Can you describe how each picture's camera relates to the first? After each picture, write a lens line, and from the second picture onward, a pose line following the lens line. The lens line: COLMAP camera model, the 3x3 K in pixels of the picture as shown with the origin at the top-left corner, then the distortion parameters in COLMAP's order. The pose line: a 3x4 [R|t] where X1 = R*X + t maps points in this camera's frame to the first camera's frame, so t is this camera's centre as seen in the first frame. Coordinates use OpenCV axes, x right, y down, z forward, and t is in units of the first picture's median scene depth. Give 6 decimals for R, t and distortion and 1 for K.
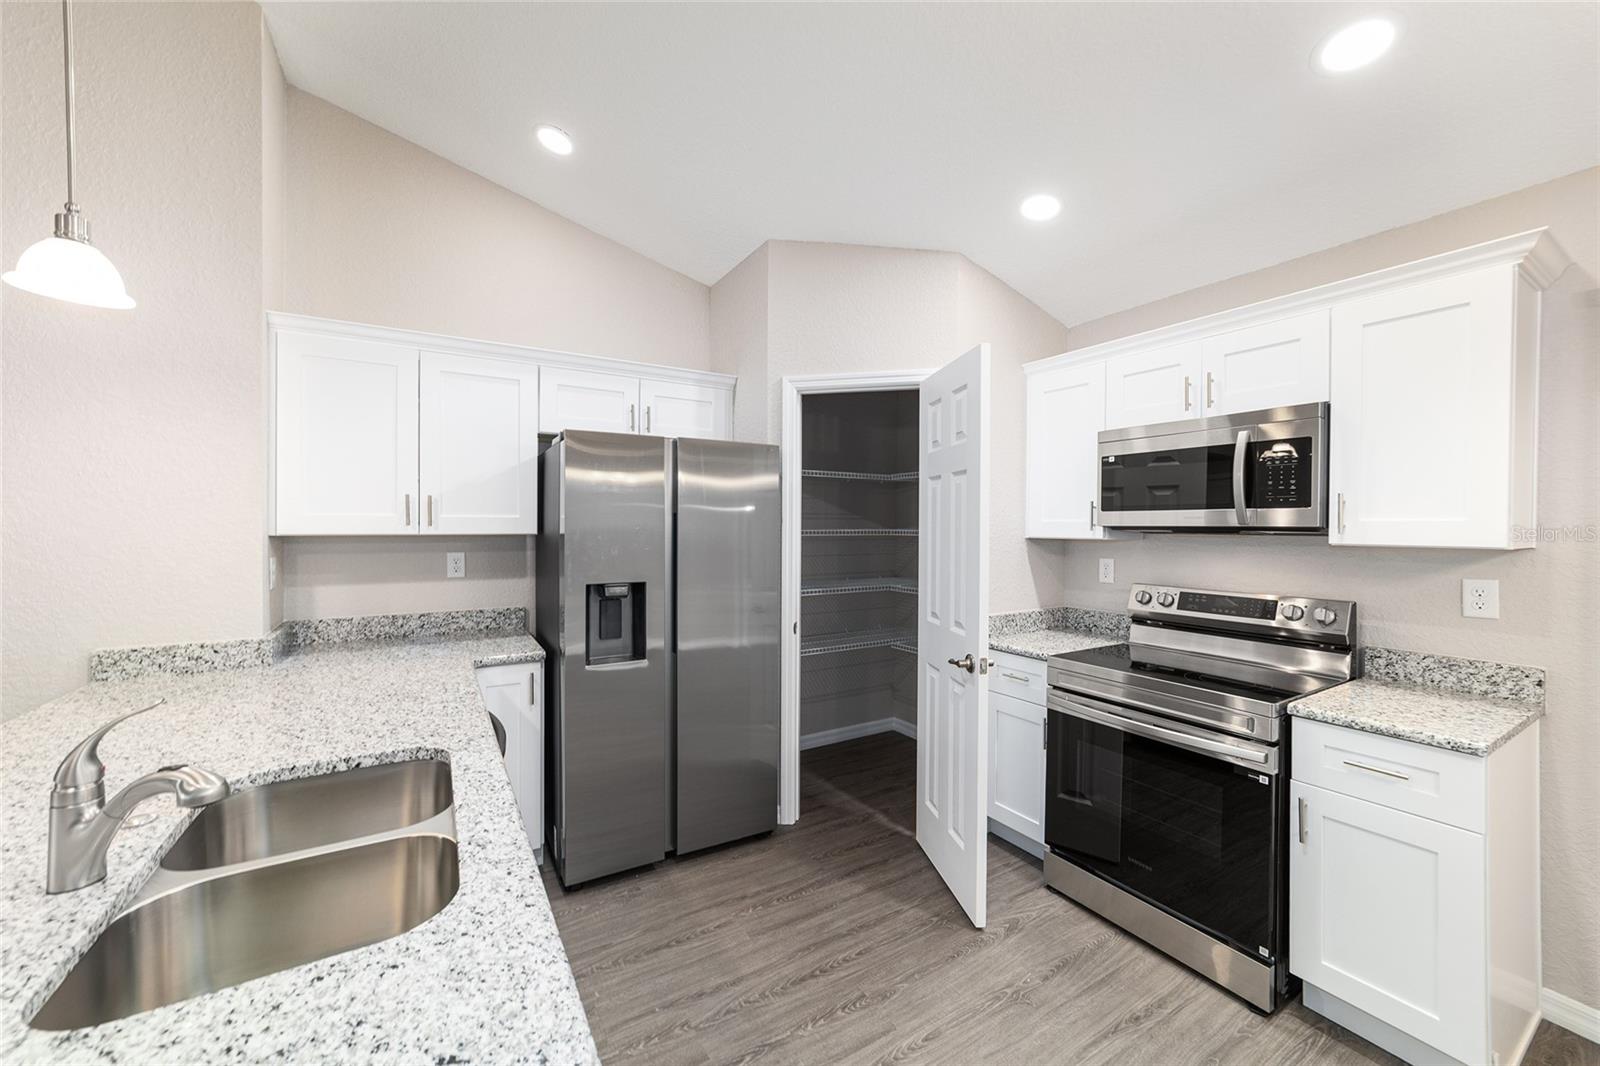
lens RADIAL K [[612.0, 0, 799.5], [0, 612.0, 528.7], [0, 0, 1]] dist [-0.018636, 0.008838]
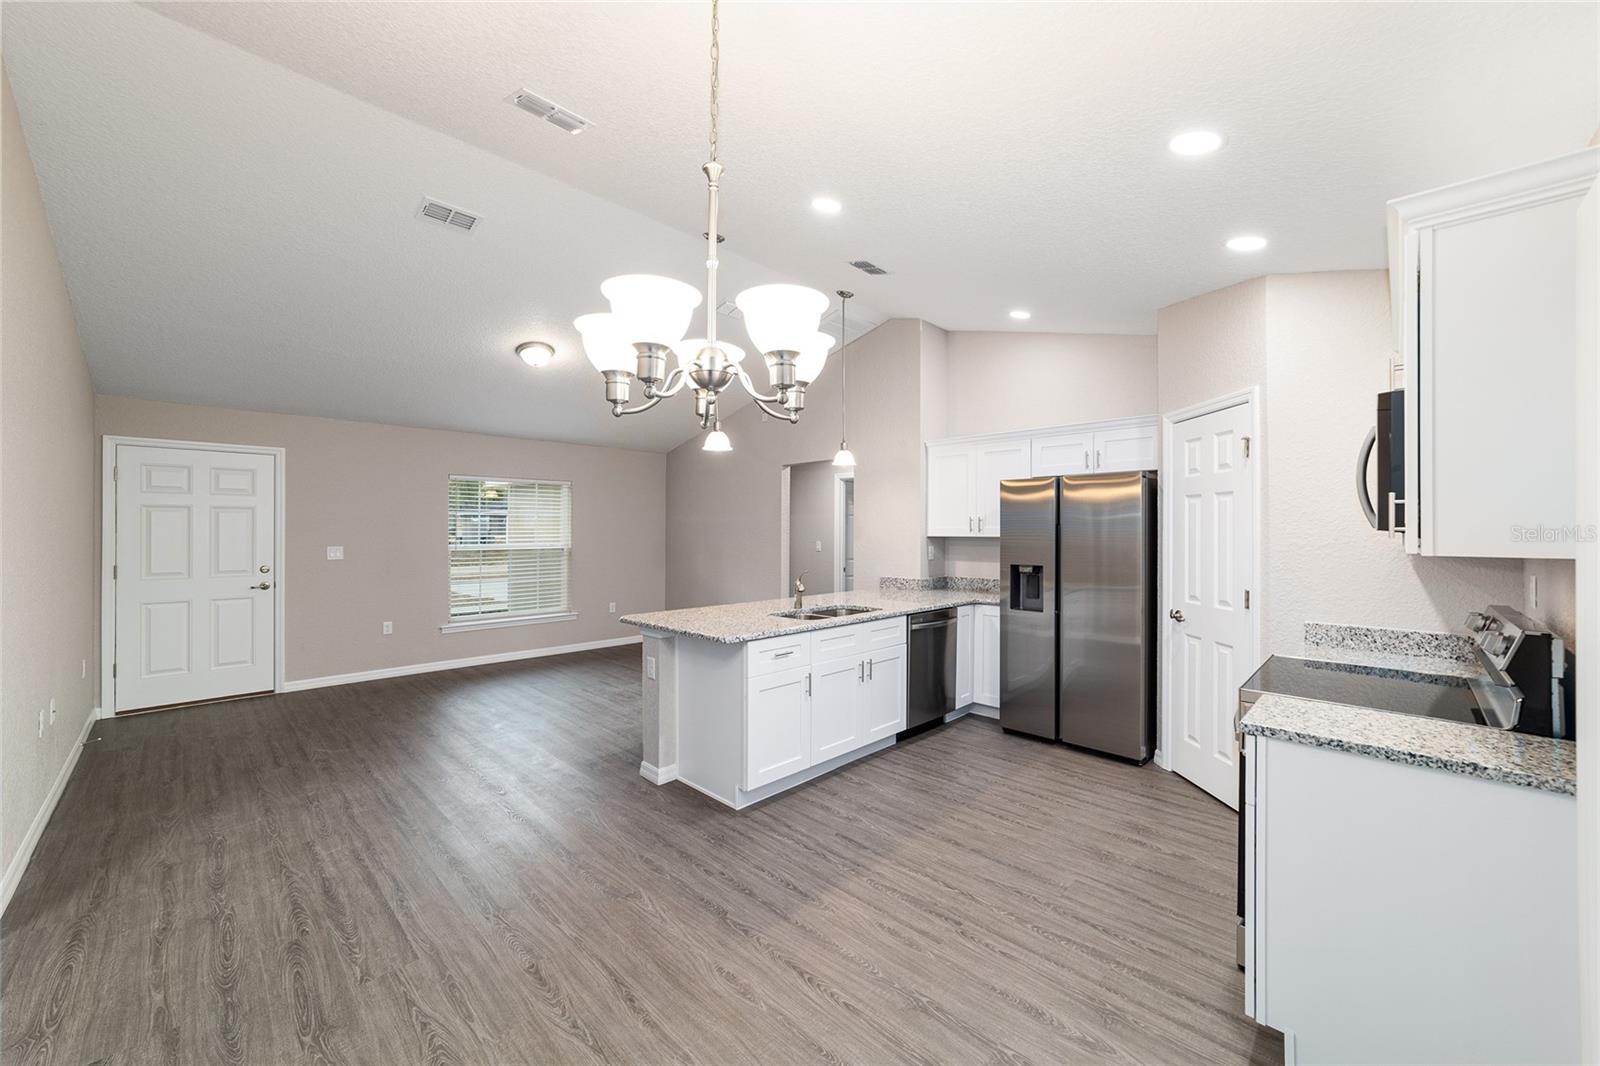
lens RADIAL K [[612.0, 0, 798.6], [0, 612.0, 528.9], [0, 0, 1]] dist [-0.018636, 0.008838]
pose [[0.242069, -0.007425, -0.970231, 1.323019], [-0.006445, 0.999936, -0.009260, 0.006950], [0.970238, 0.008495, 0.242005, -0.053761]]
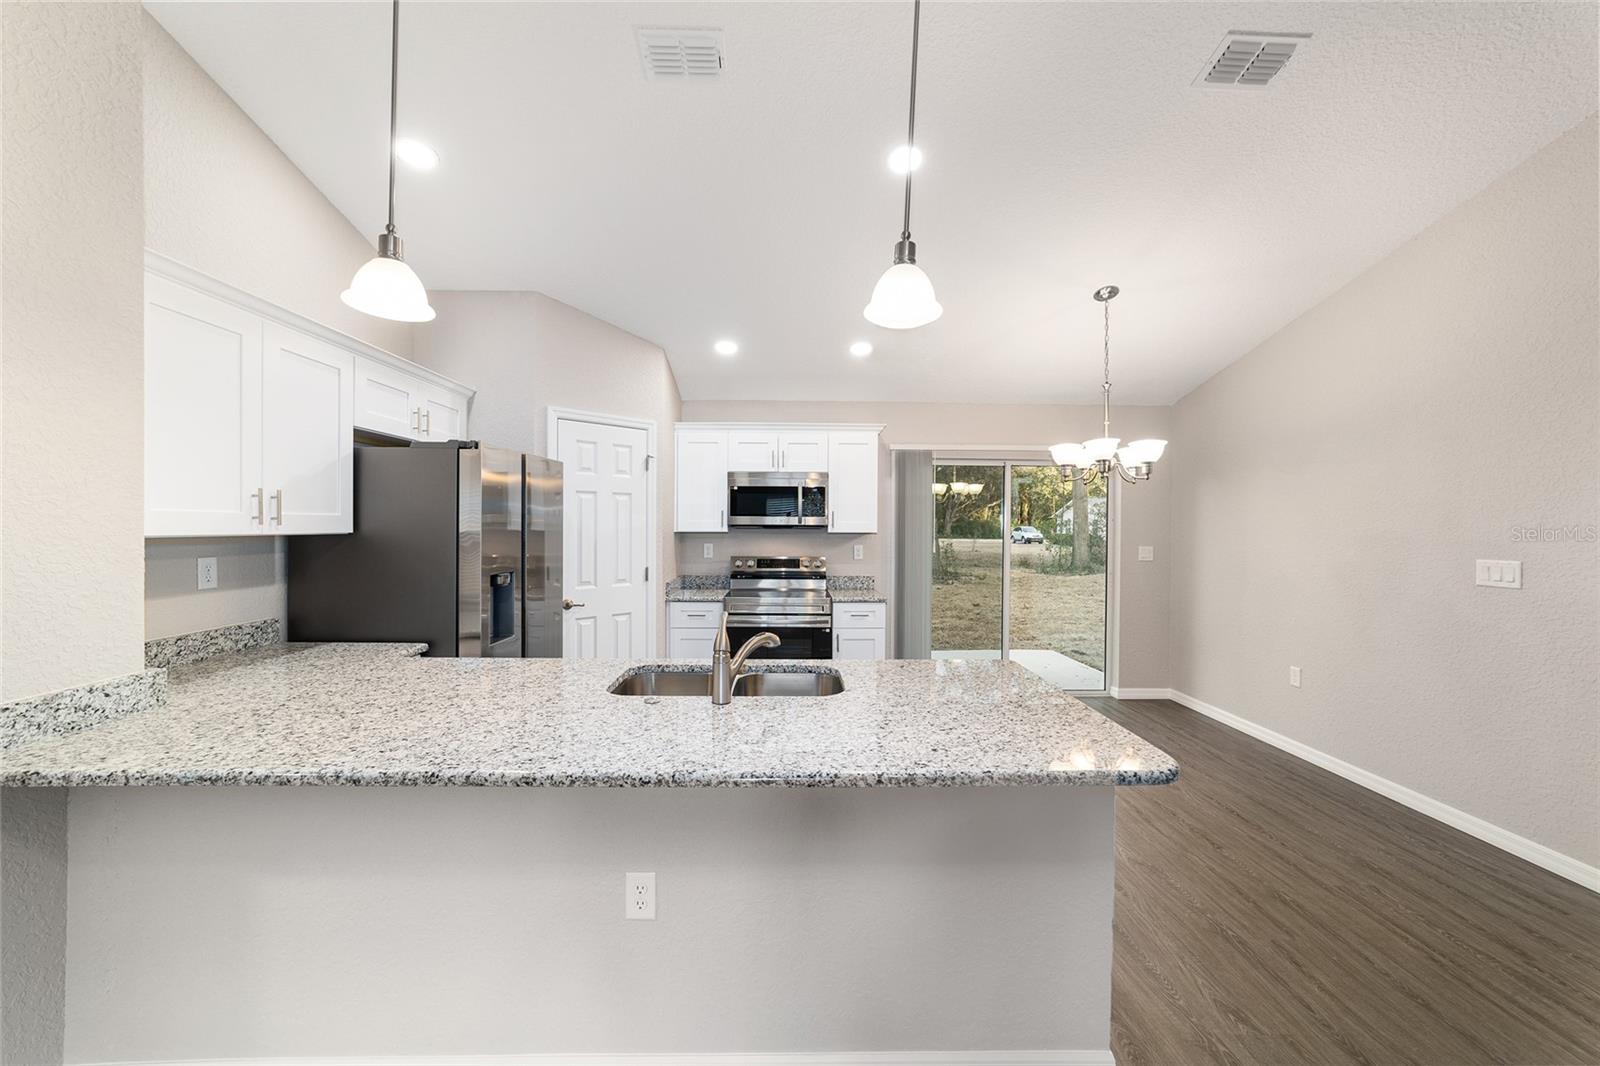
lens RADIAL K [[612.0, 0, 796.0], [0, 612.0, 529.1], [0, 0, 1]] dist [-0.018636, 0.008838]
pose [[0.507800, -0.007297, 0.861444, -1.106847], [0.002076, 0.999972, 0.007246, -0.003826], [-0.861473, -0.001891, 0.507801, -0.098768]]
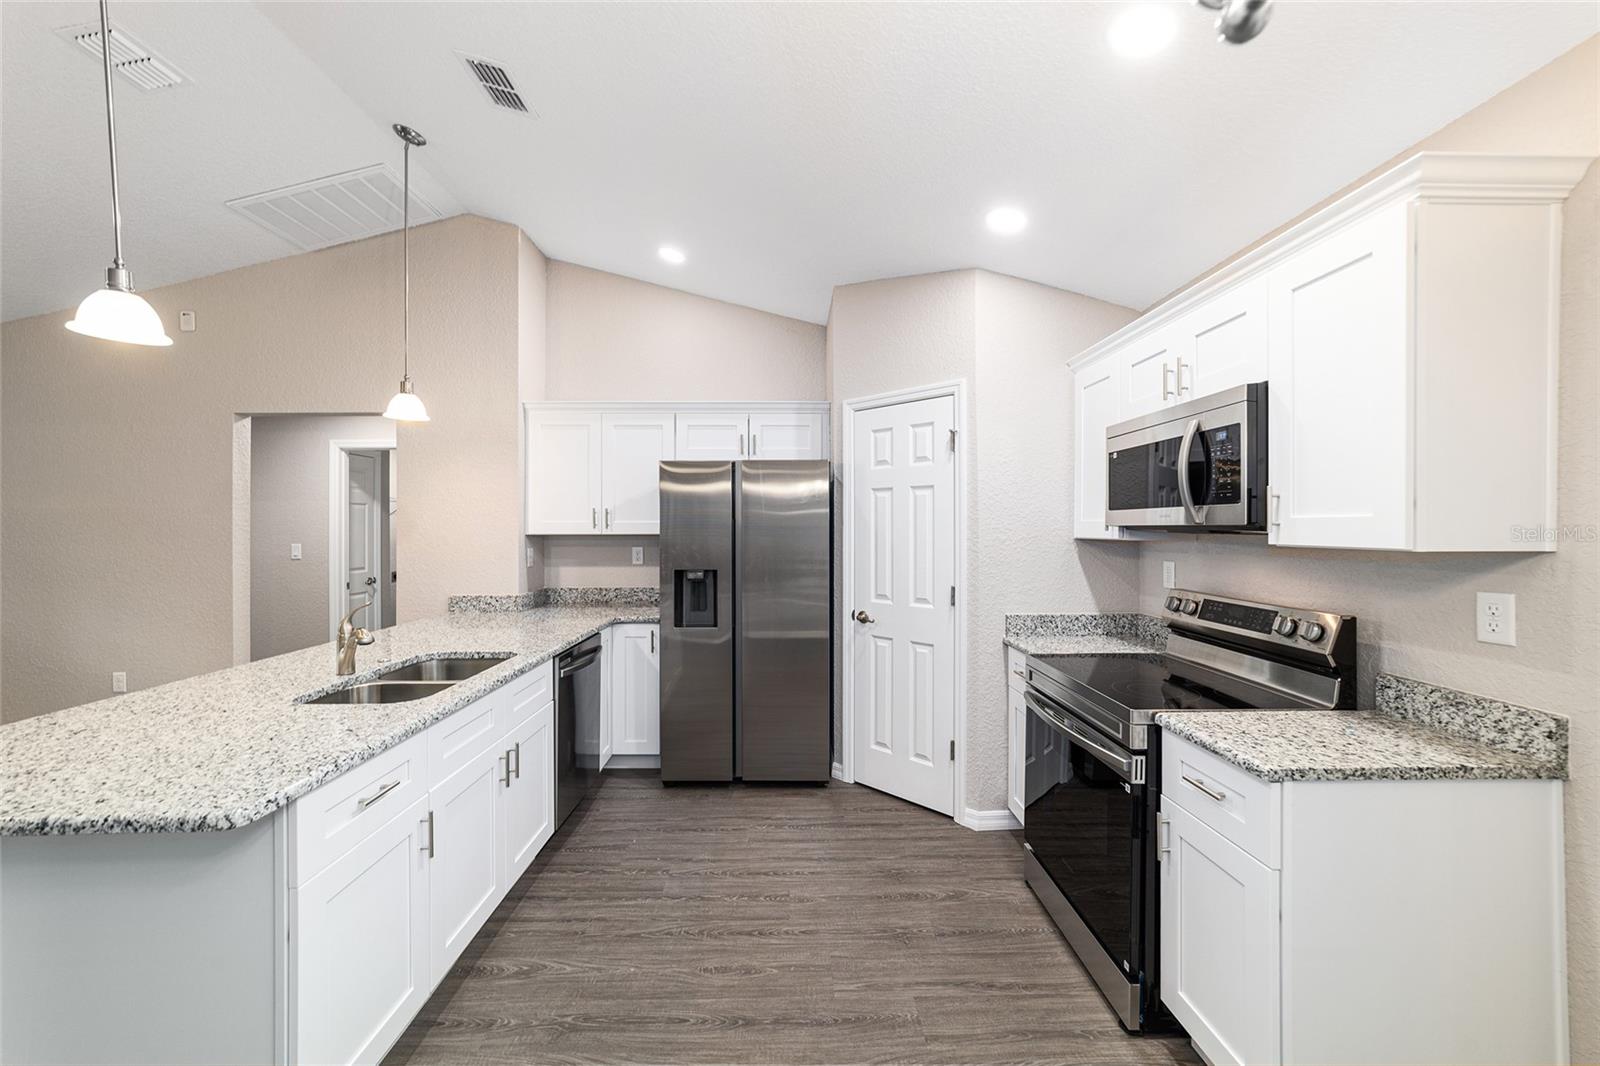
lens RADIAL K [[612.0, 0, 798.8], [0, 612.0, 528.9], [0, 0, 1]] dist [-0.018636, 0.008838]
pose [[0.864207, -0.003912, -0.503121, 0.638883], [0.001665, 0.999987, -0.004915, 0.004858], [0.503133, 0.003410, 0.864202, -0.078924]]
